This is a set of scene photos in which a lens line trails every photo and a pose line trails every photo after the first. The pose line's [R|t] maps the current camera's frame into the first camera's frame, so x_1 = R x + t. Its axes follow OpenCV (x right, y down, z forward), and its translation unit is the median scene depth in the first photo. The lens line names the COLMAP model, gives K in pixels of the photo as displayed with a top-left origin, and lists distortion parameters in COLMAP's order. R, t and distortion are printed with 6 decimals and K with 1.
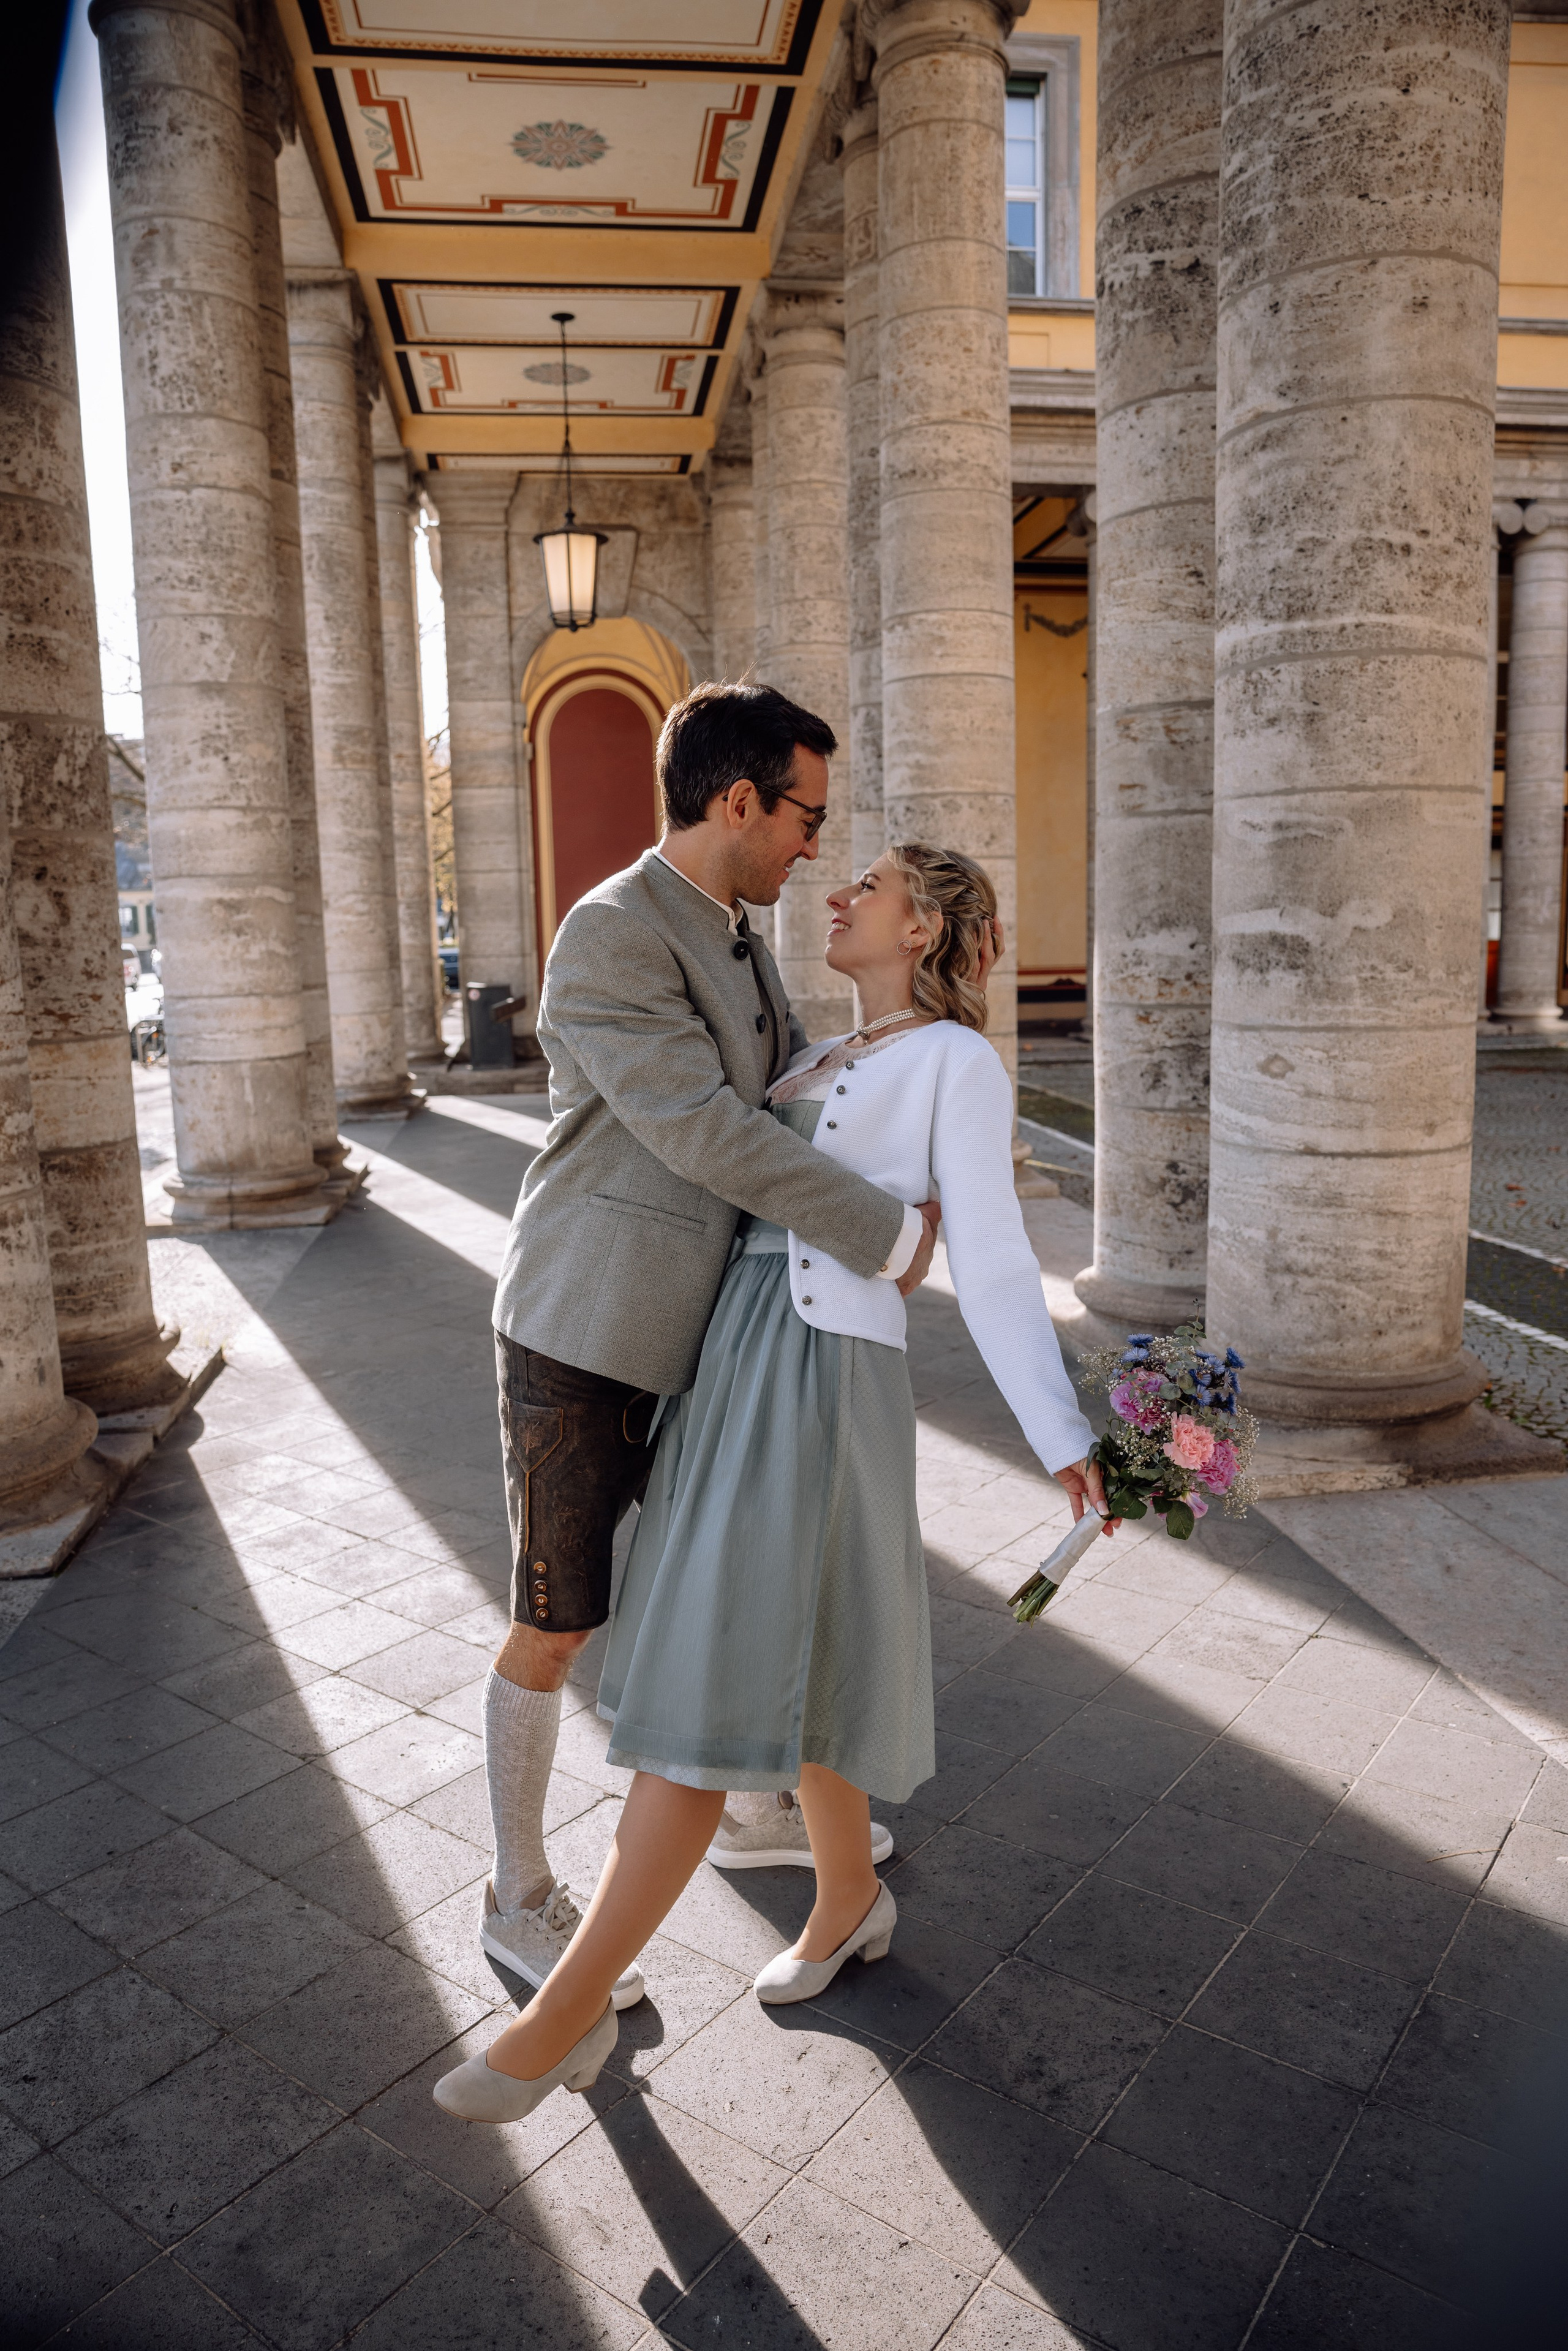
lens RADIAL K [[1596.3, 0, 787.4], [0, 1596.3, 1180.4], [0, 0, 1]] dist [-0.111258, 0.093101]
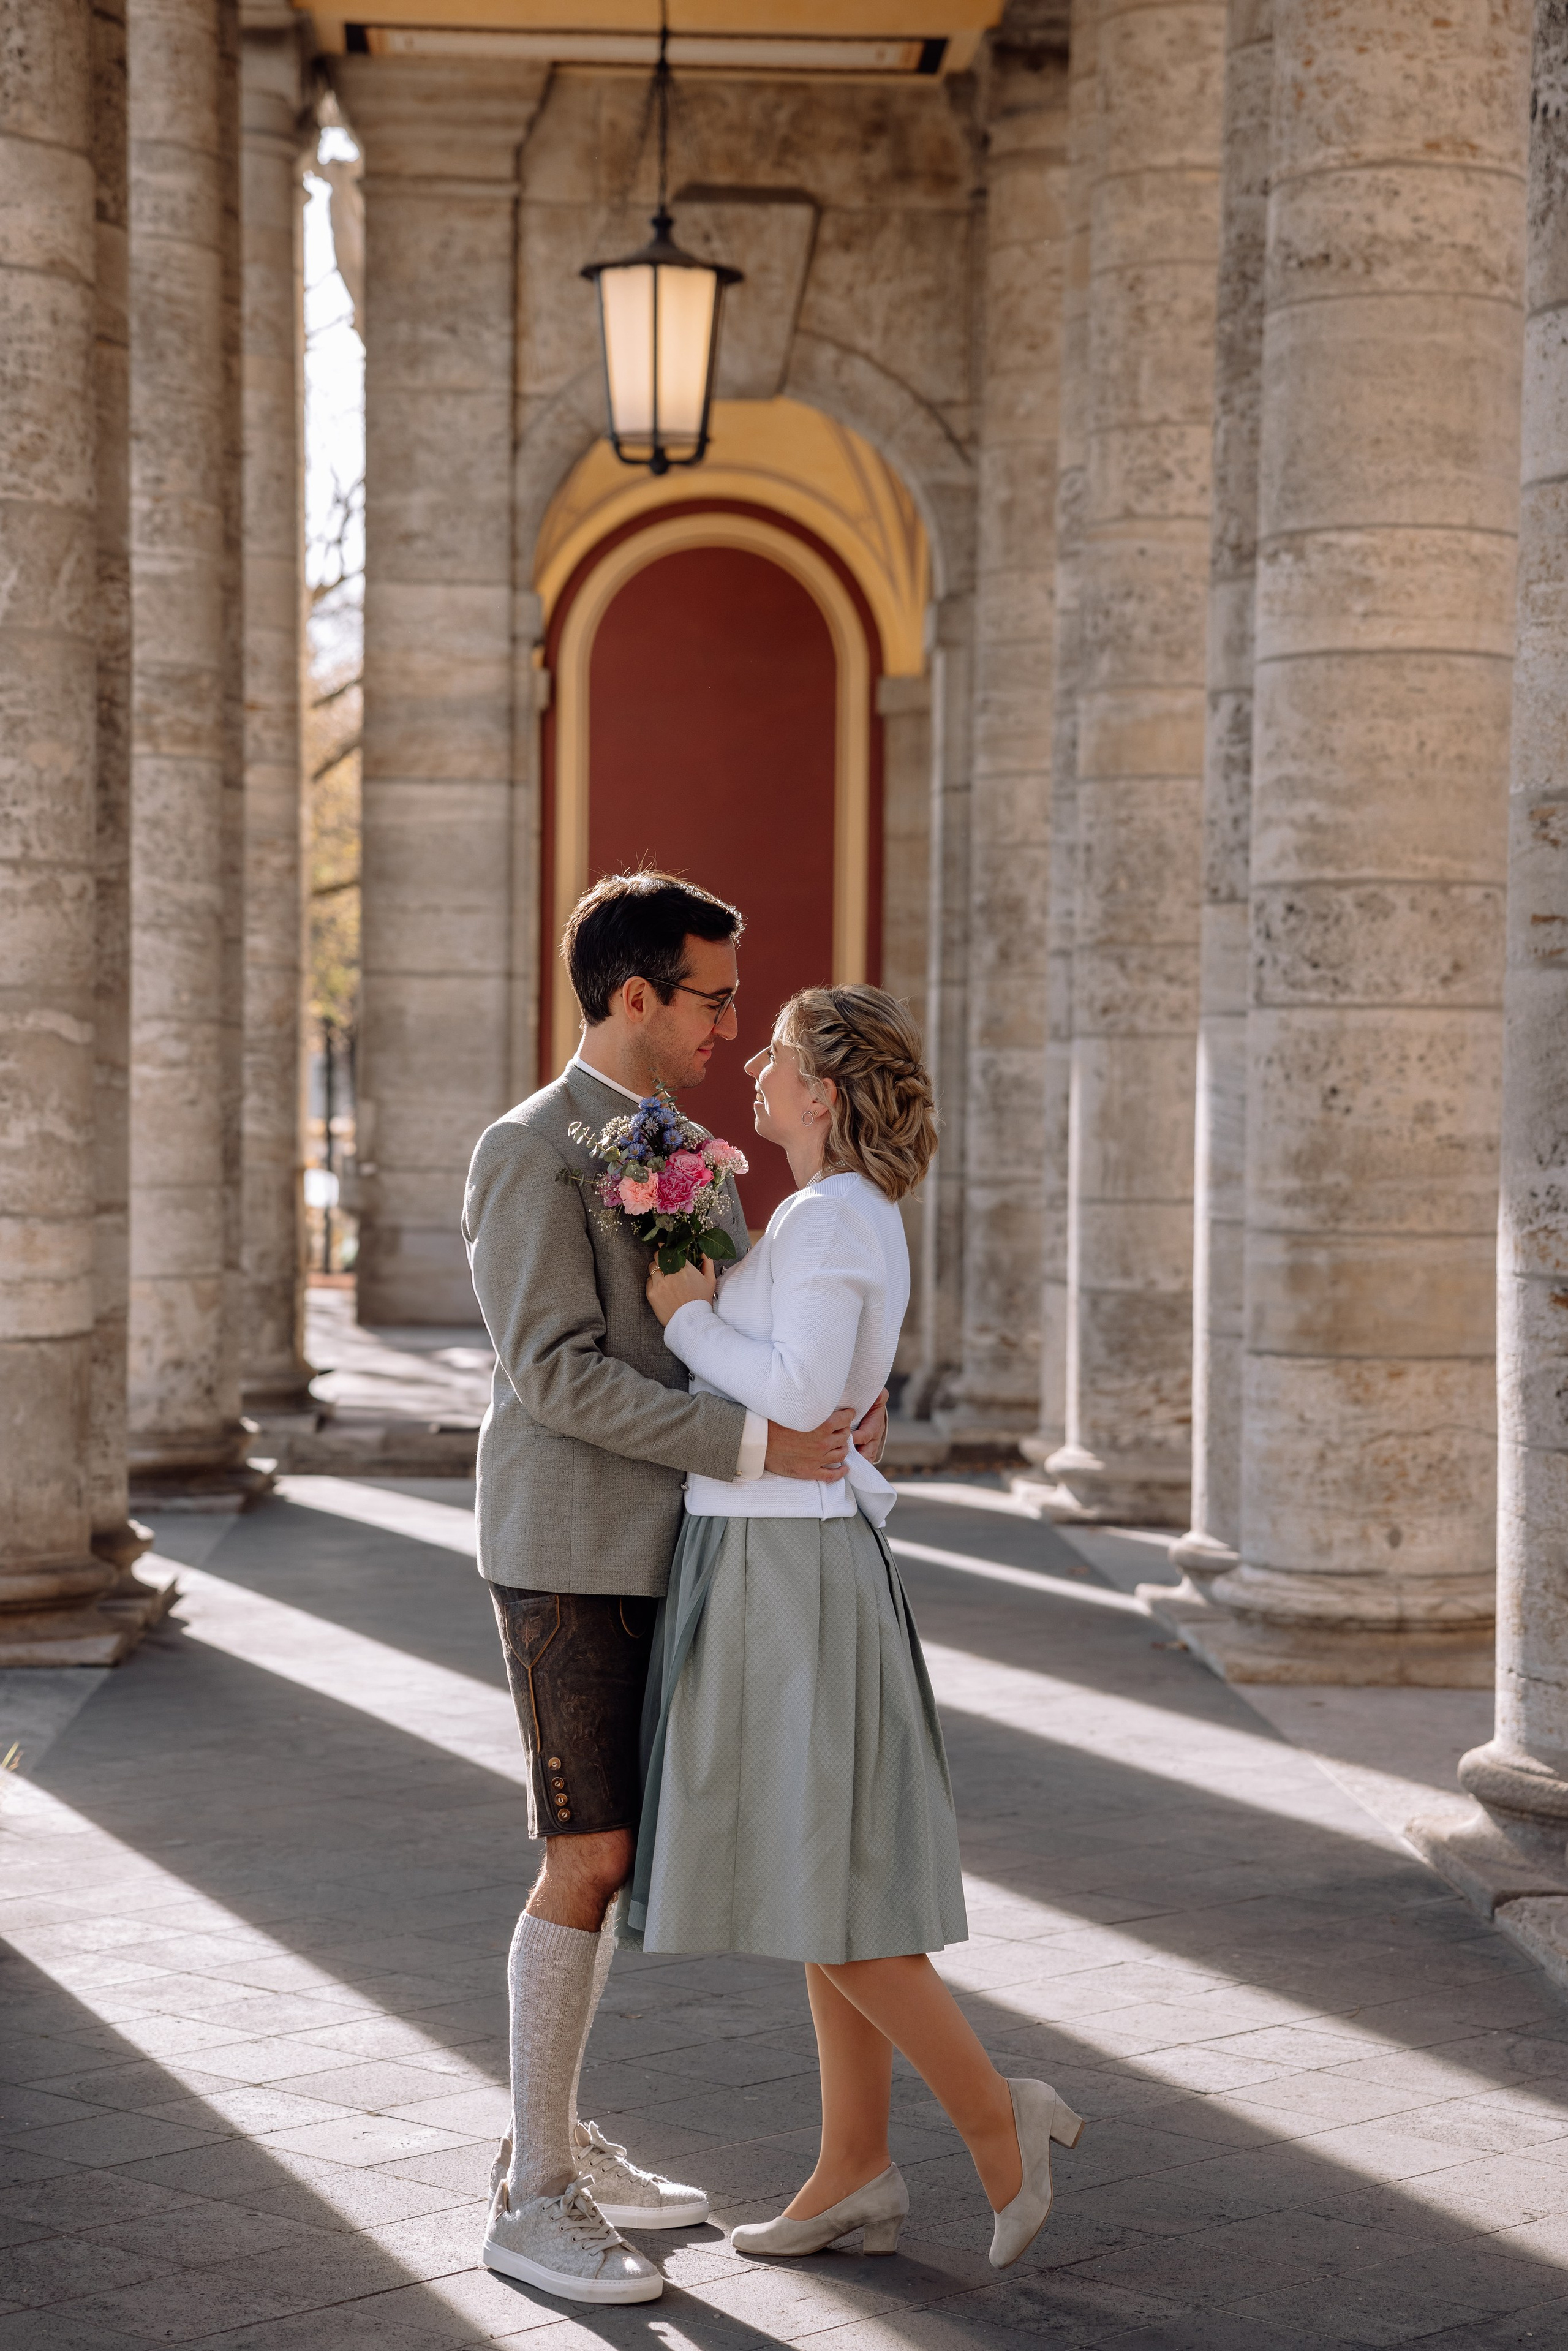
lens RADIAL K [[4594.9, 0, 787.6], [0, 4594.9, 1166.8], [0, 0, 1]] dist [0.283893, -0.093831]
pose [[0.994707, 0.037312, -0.095740, 0.063051], [-0.051028, 0.988104, -0.145078, 0.075048], [0.089188, 0.149195, 0.984777, -0.485463]]
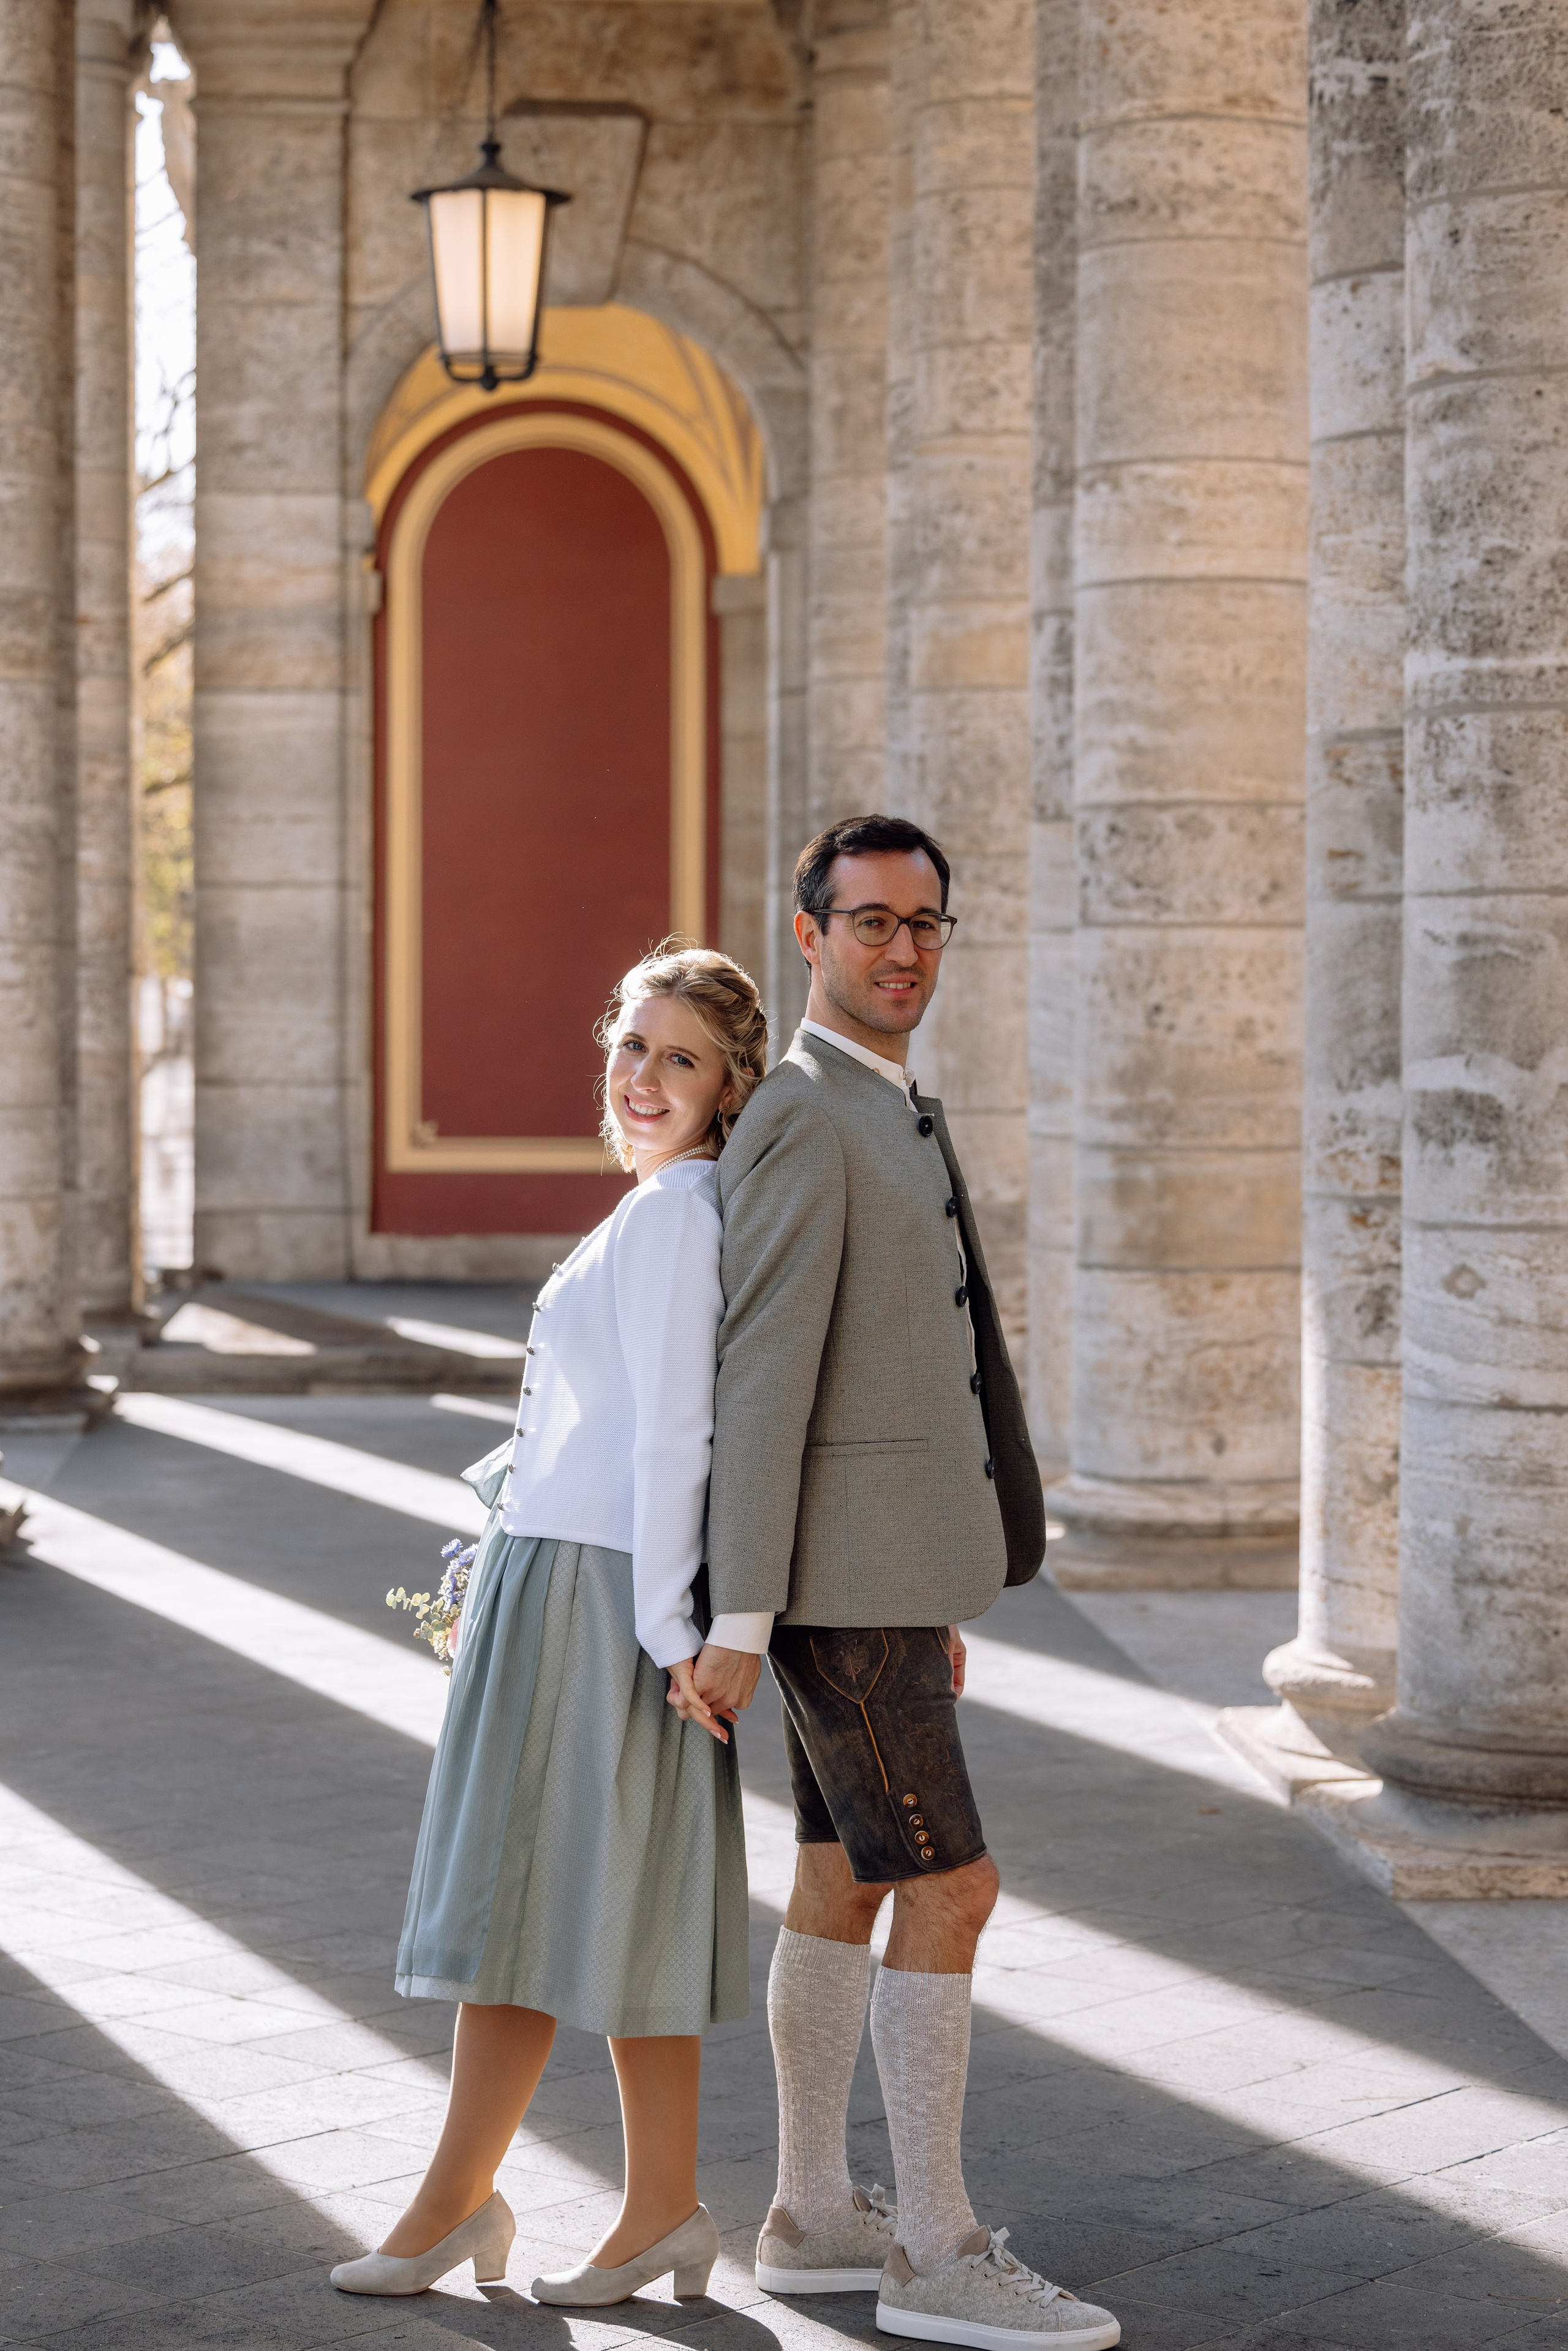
lens RADIAL K [[4793.3, 0, 771.6], [0, 4793.3, 1123.4], [0, 0, 1]] dist [-0.207563, 0.315889]
pose [[0.997415, 0.027179, -0.066518, 0.074558], [-0.035838, 0.990513, -0.132661, 0.076237], [0.062281, 0.134702, 0.988927, -0.566631]]
